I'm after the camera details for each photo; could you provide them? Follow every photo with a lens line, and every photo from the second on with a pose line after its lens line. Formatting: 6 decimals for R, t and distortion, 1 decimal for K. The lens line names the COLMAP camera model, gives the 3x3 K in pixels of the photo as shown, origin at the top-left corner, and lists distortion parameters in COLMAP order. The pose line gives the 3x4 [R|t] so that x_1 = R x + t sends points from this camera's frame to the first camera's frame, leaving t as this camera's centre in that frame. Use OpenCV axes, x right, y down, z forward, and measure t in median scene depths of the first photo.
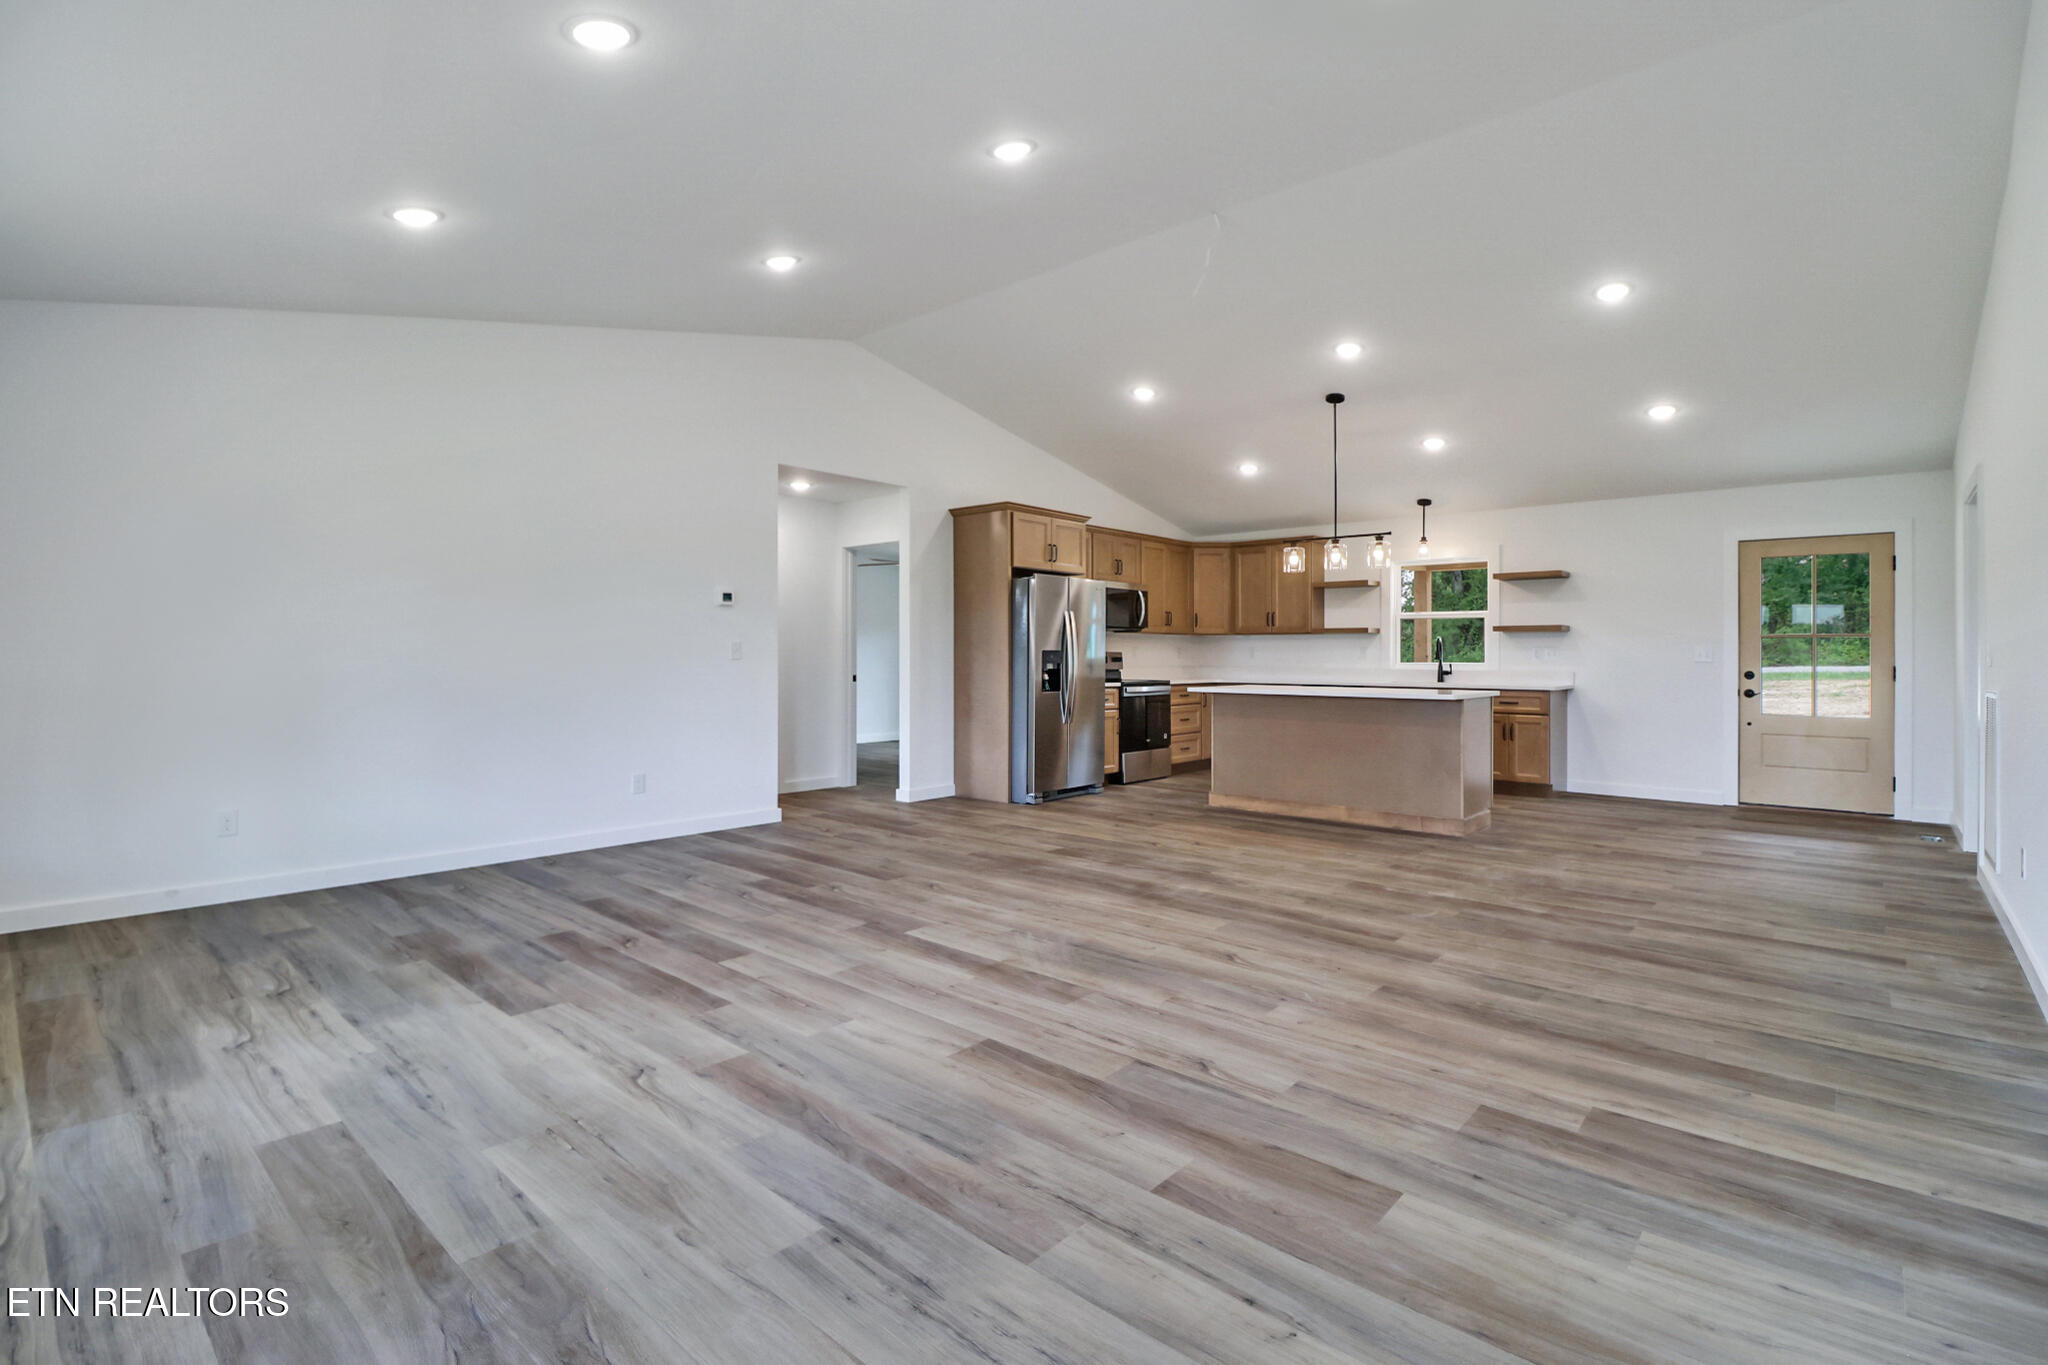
lens RADIAL K [[956.8, 0, 1032.9], [0, 956.8, 654.3], [0, 0, 1]] dist [-0.009793, -0.007139]
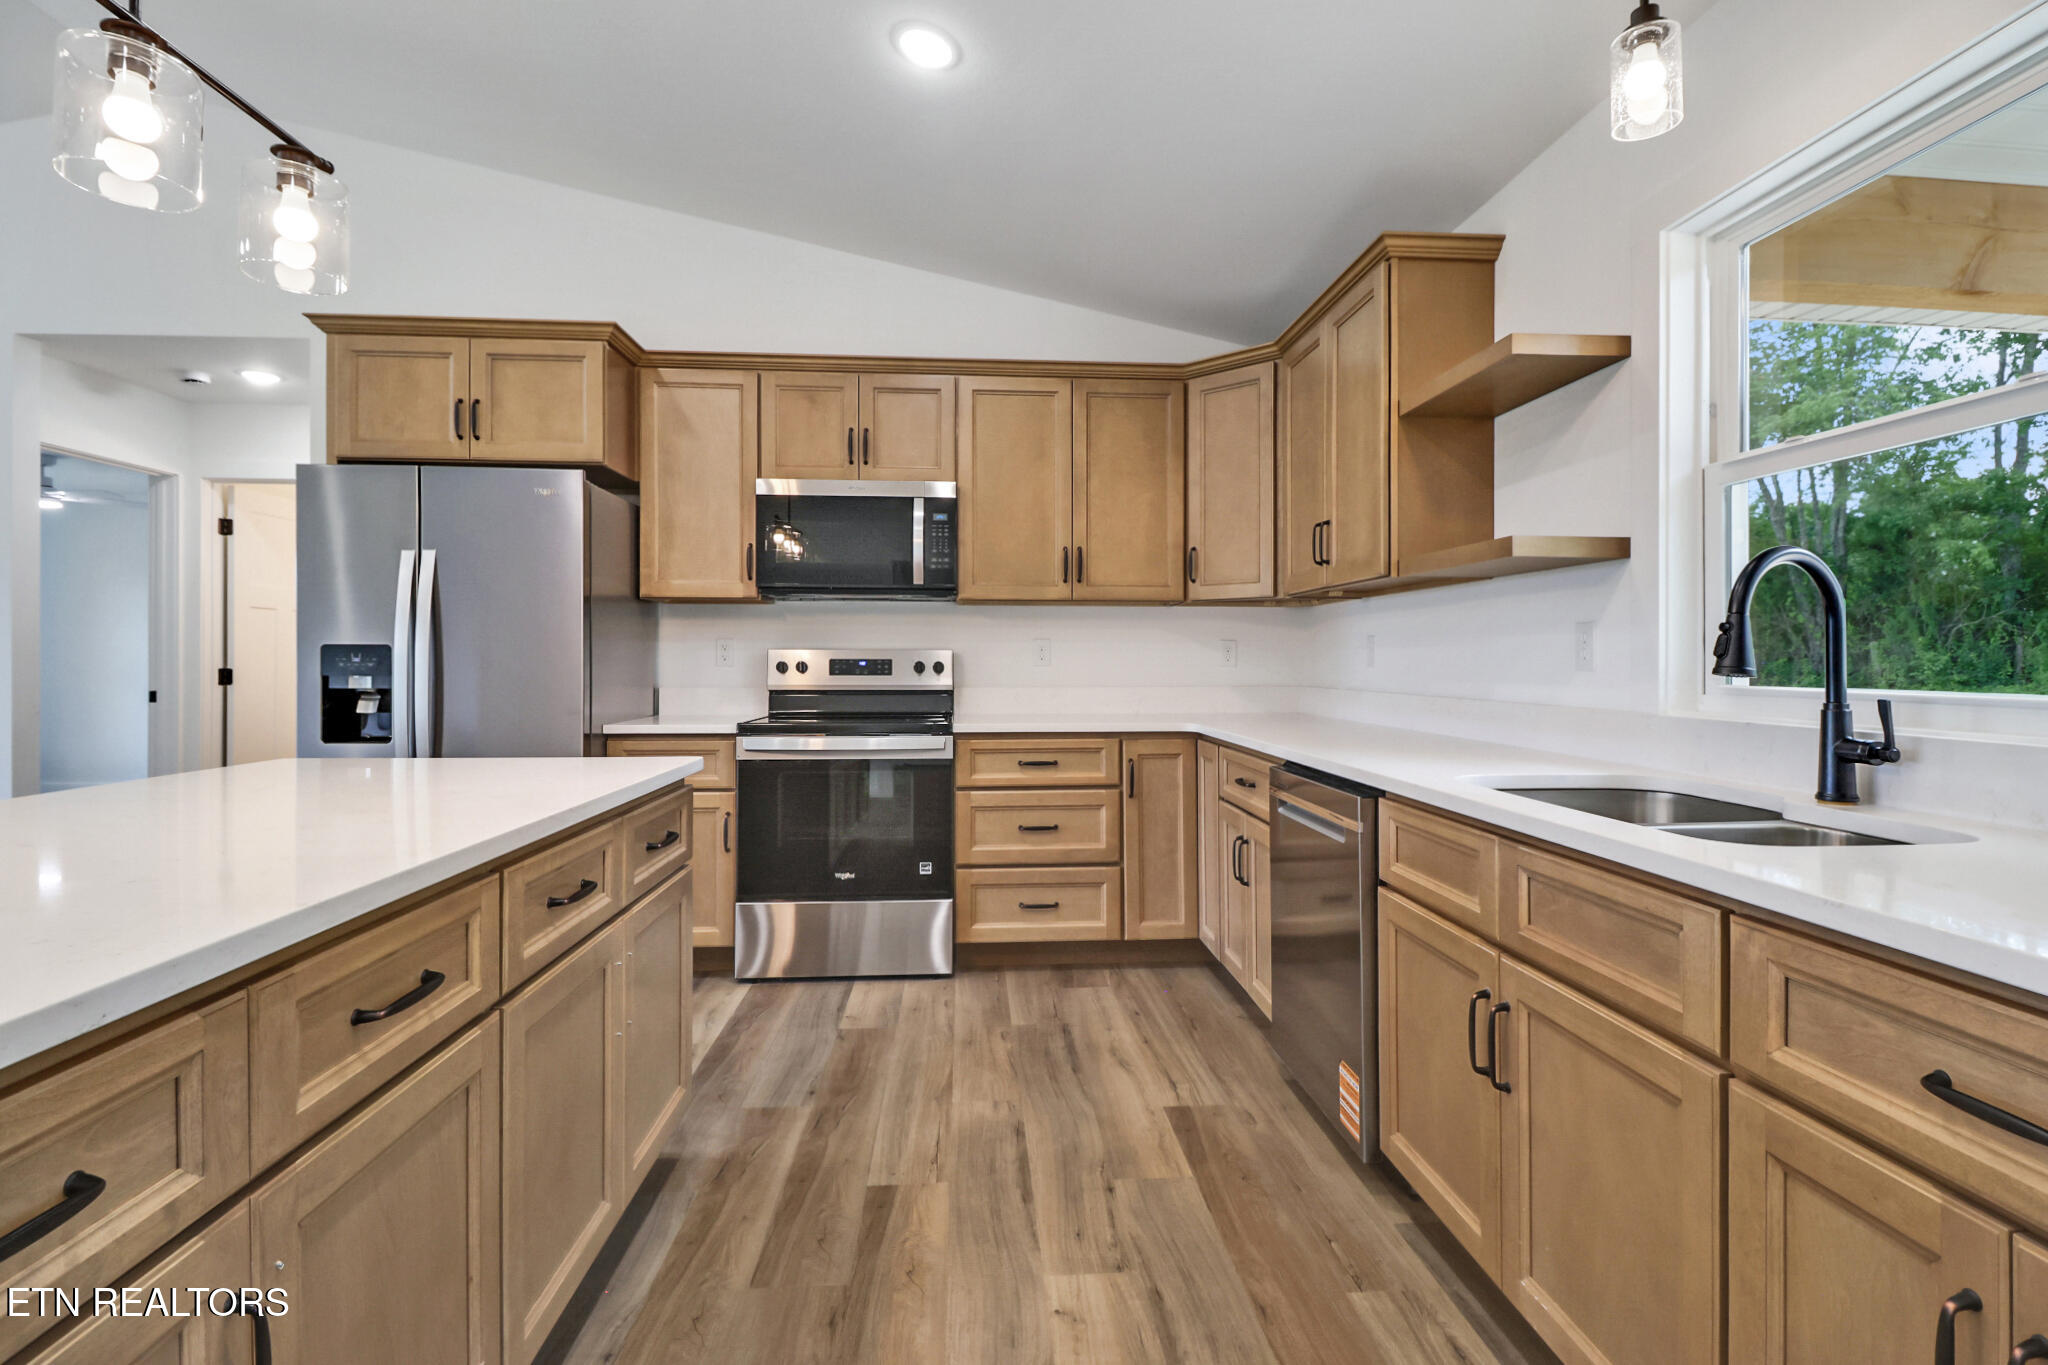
lens RADIAL K [[956.8, 0, 1032.9], [0, 956.8, 654.3], [0, 0, 1]] dist [-0.009793, -0.007139]
pose [[0.718295, -0.005346, -0.695718, 1.103100], [0.003584, 0.999986, -0.003984, 0.004768], [0.695730, 0.000368, 0.718304, 1.922951]]
